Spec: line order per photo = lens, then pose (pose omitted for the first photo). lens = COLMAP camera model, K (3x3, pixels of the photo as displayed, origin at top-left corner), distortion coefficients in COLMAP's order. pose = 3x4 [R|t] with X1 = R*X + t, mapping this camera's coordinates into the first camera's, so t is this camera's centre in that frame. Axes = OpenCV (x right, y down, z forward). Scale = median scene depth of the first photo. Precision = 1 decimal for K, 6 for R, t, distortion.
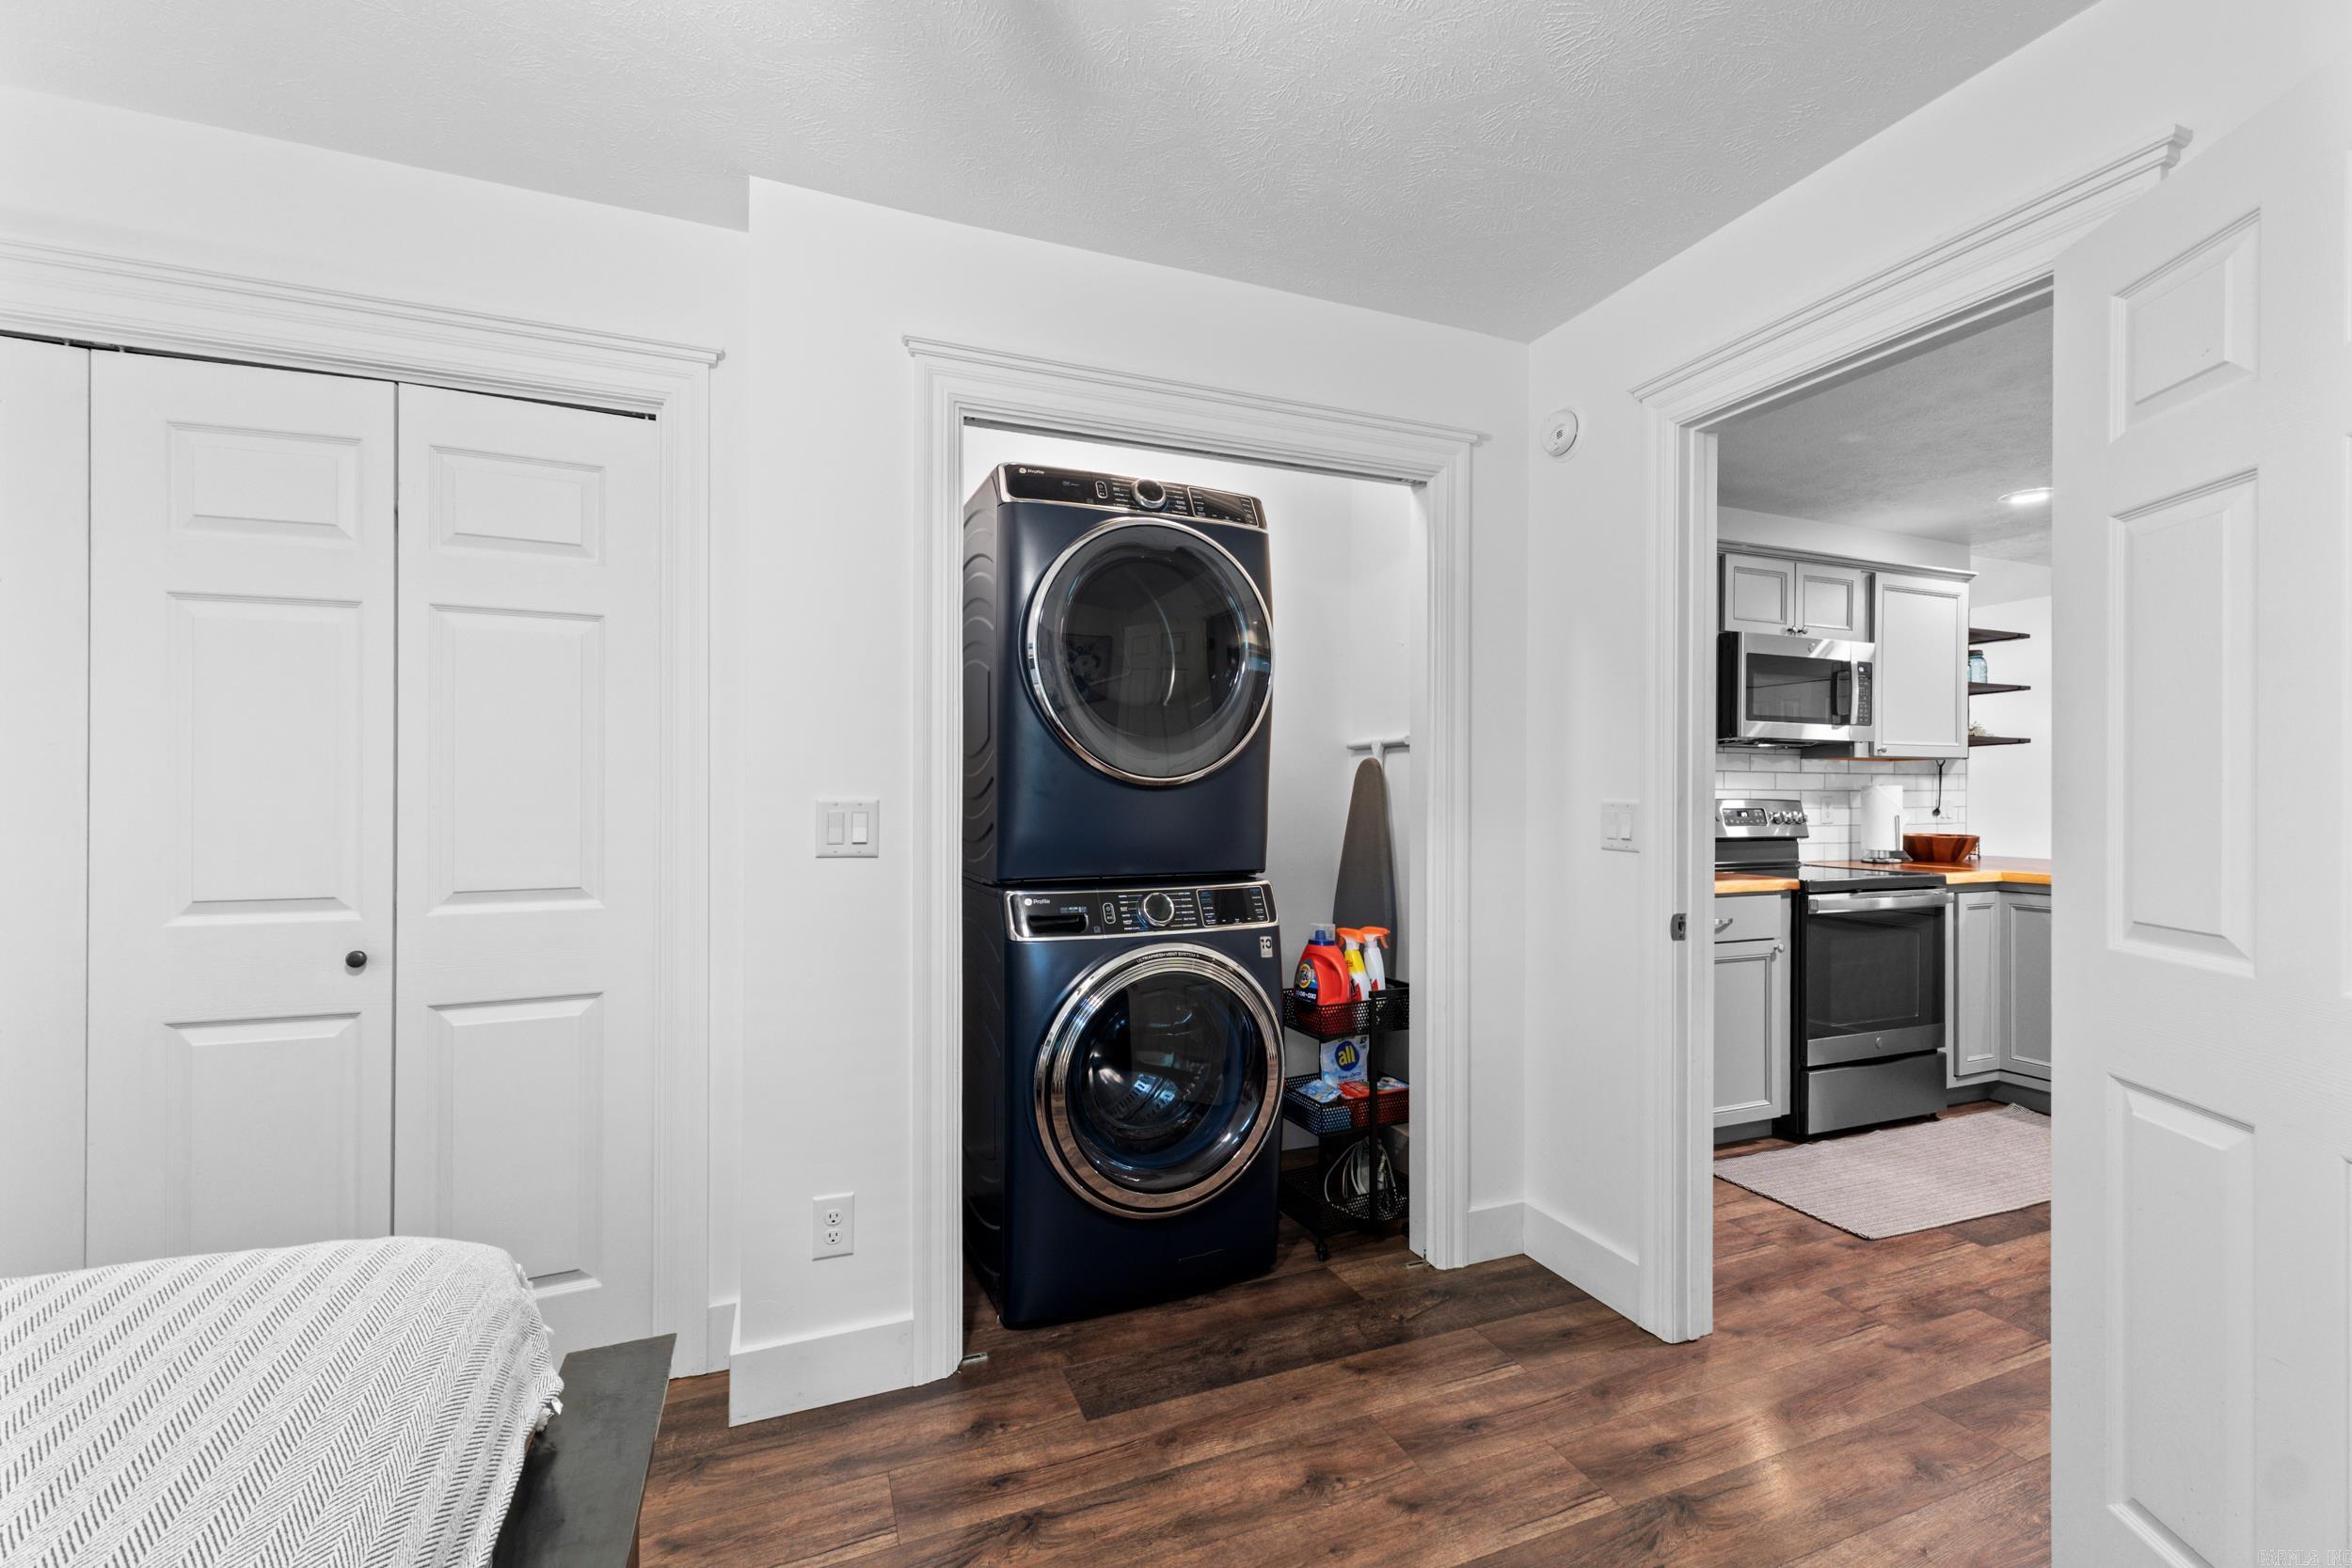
lens RADIAL K [[998.7, 0, 1195.7], [0, 998.7, 786.8], [0, 0, 1]] dist [0.010911, 0.000141]
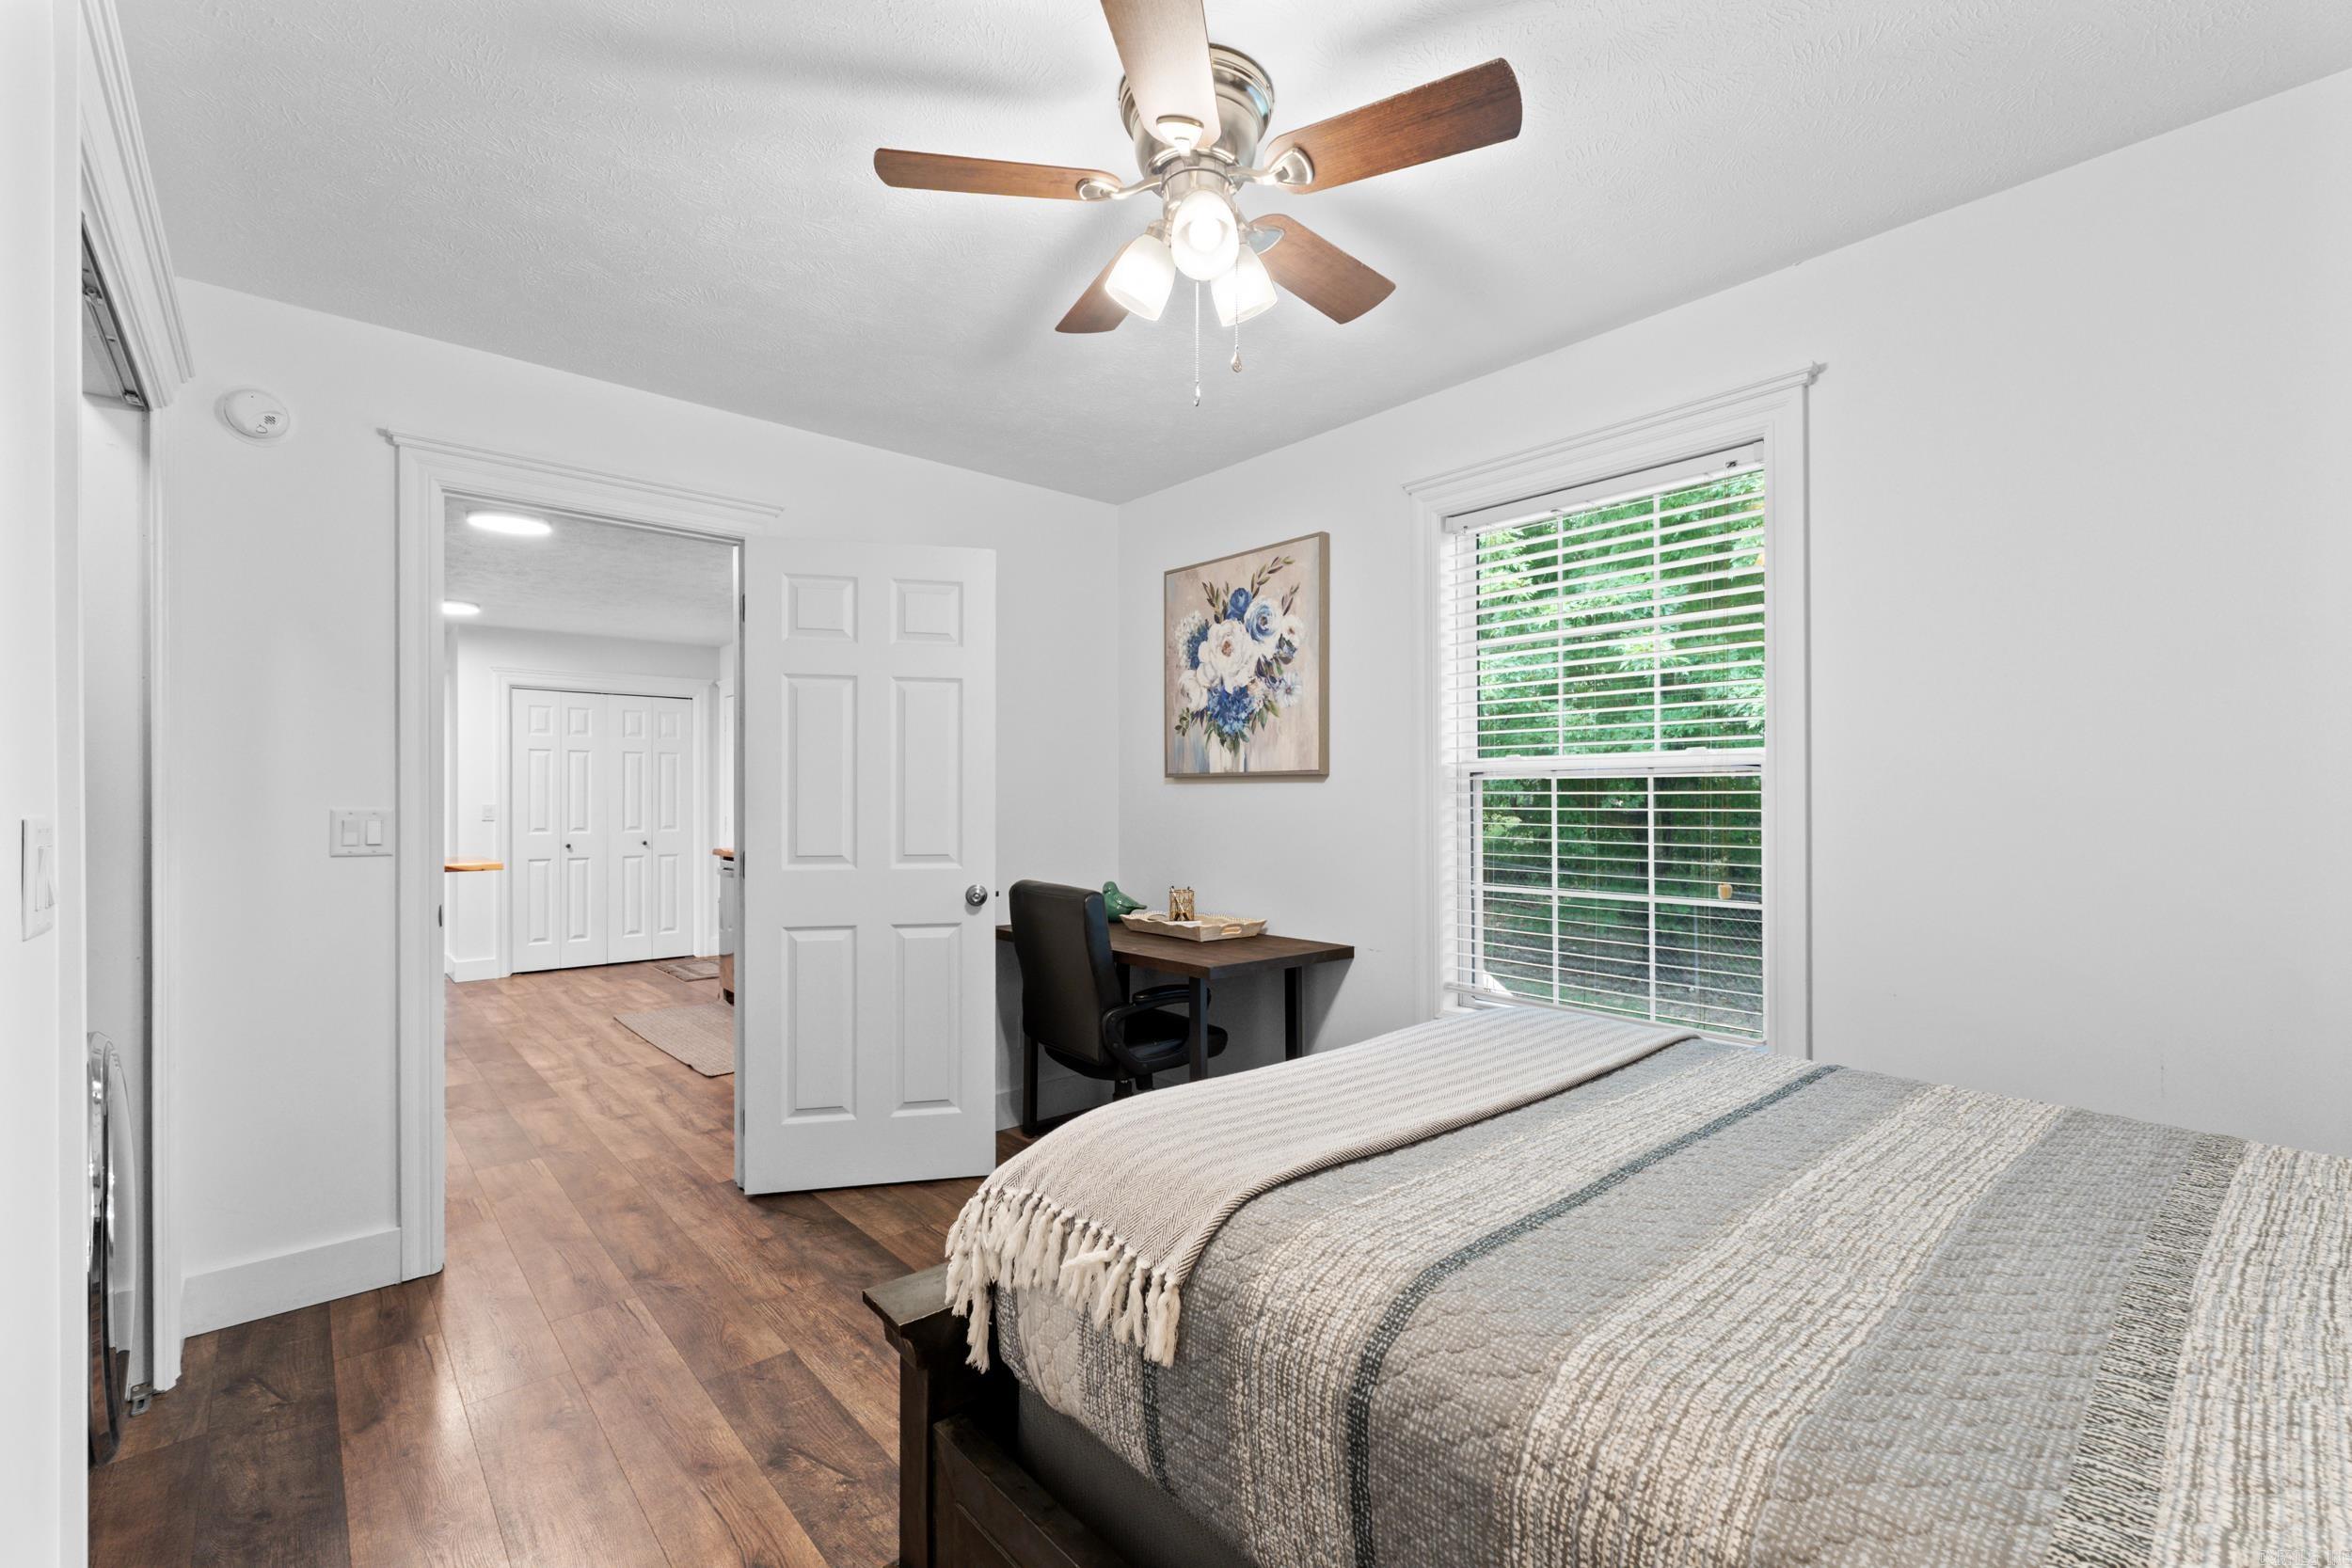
lens RADIAL K [[998.7, 0, 1195.7], [0, 998.7, 786.8], [0, 0, 1]] dist [0.010911, 0.000141]
pose [[-0.337443, 0.016440, 0.941202, -0.520046], [0.004383, 0.999864, -0.015893, 0.008641], [-0.941336, -0.001237, -0.337469, 0.320270]]
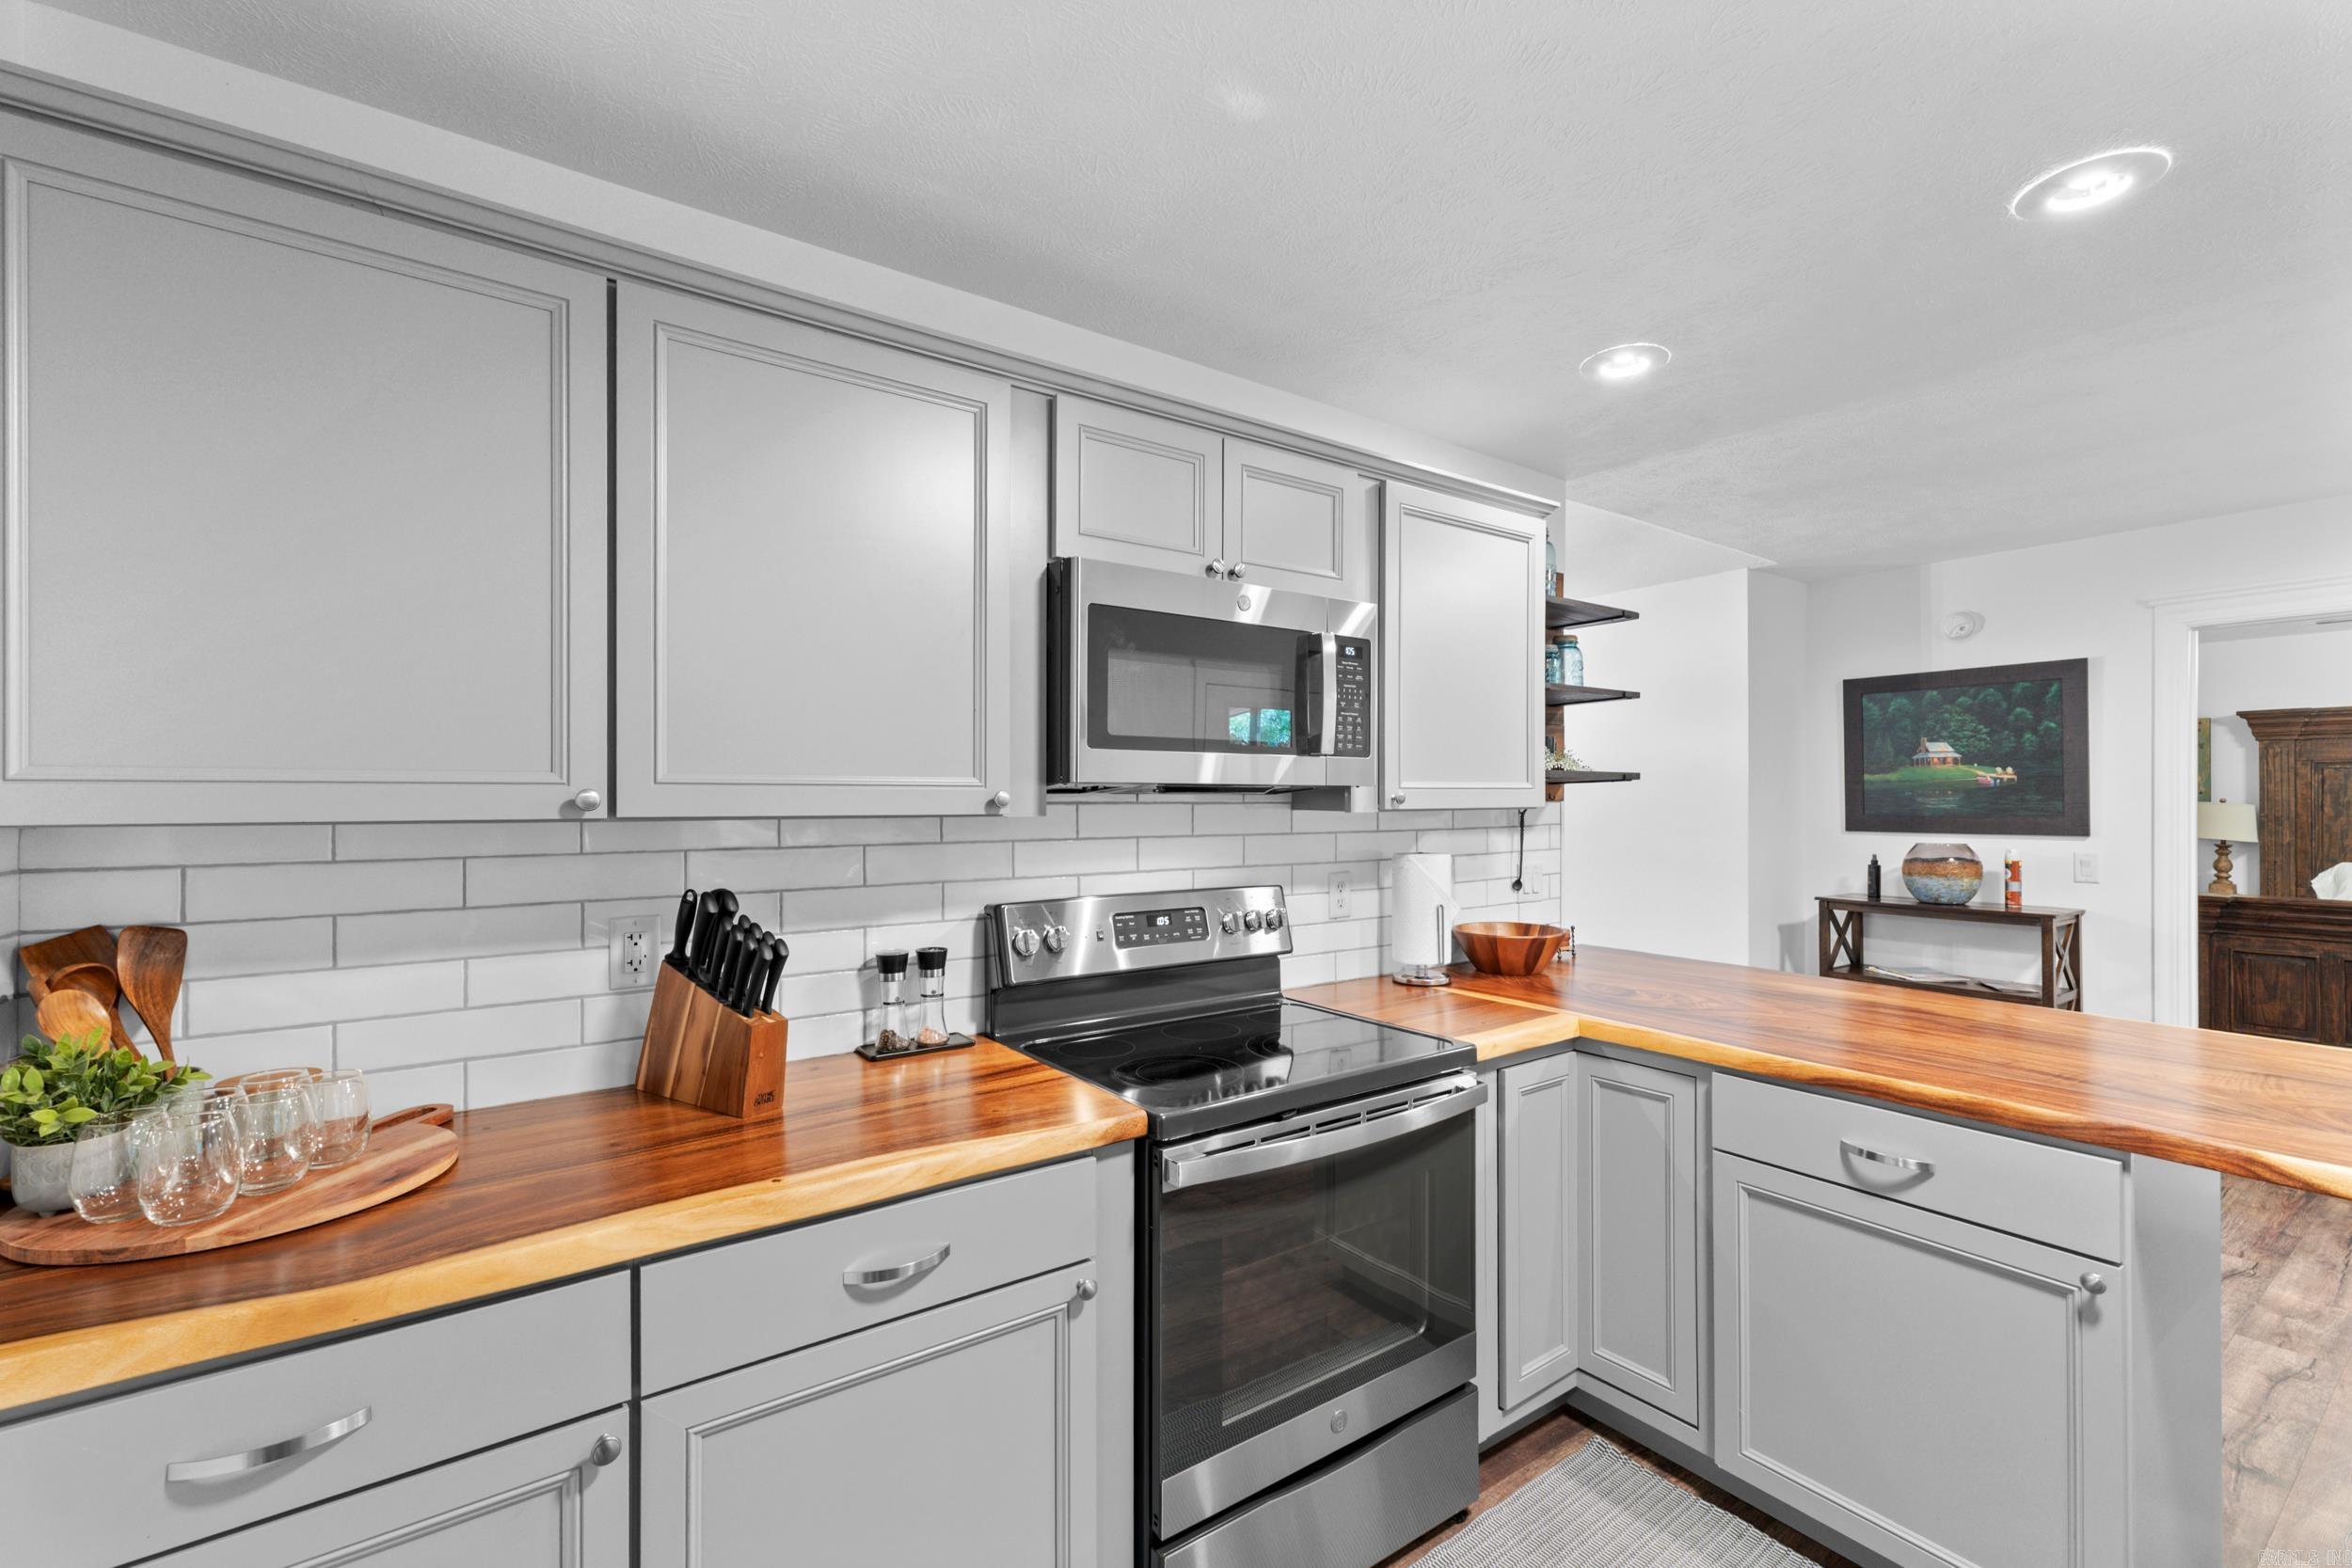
lens RADIAL K [[998.7, 0, 1195.7], [0, 998.7, 786.8], [0, 0, 1]] dist [0.010911, 0.000141]
pose [[0.972807, -0.000975, 0.231613, 0.459975], [0.001407, 0.999998, -0.001700, -0.043984], [-0.231611, 0.001979, 0.972806, 0.501756]]
